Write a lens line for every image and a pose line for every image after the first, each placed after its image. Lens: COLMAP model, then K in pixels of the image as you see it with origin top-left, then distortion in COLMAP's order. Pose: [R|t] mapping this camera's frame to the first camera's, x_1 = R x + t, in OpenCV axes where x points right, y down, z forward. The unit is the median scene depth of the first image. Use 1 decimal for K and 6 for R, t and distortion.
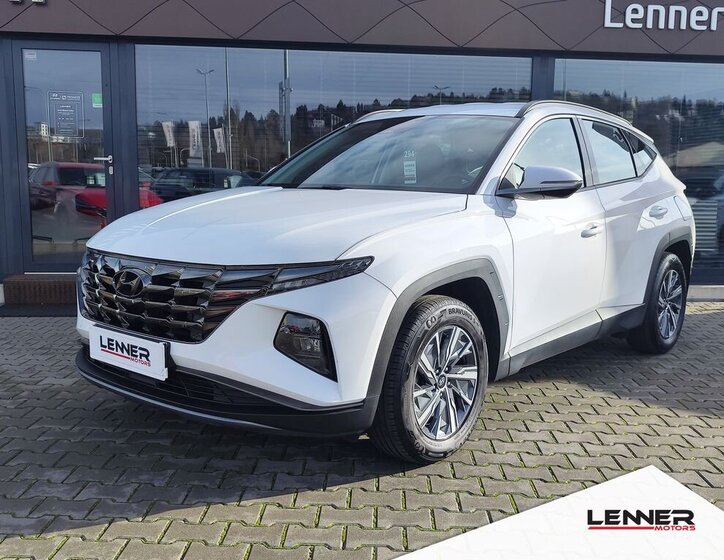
lens RADIAL K [[649.0, 0, 362.0], [0, 649.0, 280.0], [0, 0, 1]] dist [0.010191, -0.004331]
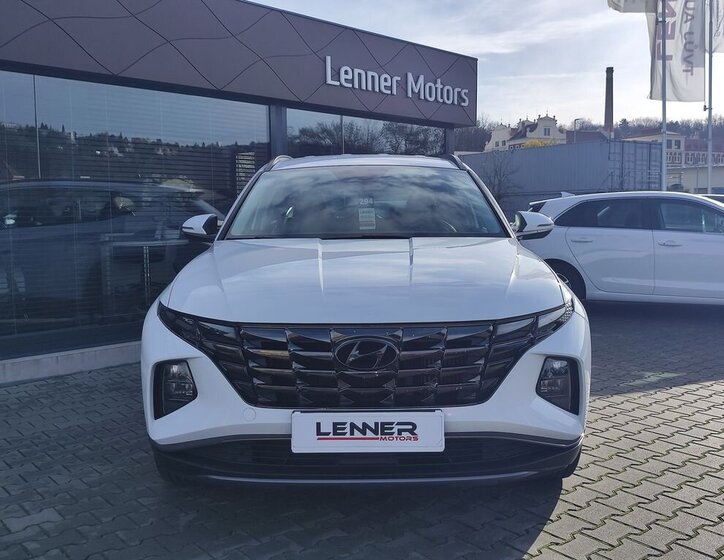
lens RADIAL K [[649.0, 0, 362.0], [0, 649.0, 280.0], [0, 0, 1]] dist [0.010191, -0.004331]
pose [[0.807676, -0.080882, 0.584053, -0.260455], [0.113600, 0.993334, -0.019535, -0.023648], [-0.578580, 0.082126, 0.811480, 0.083259]]
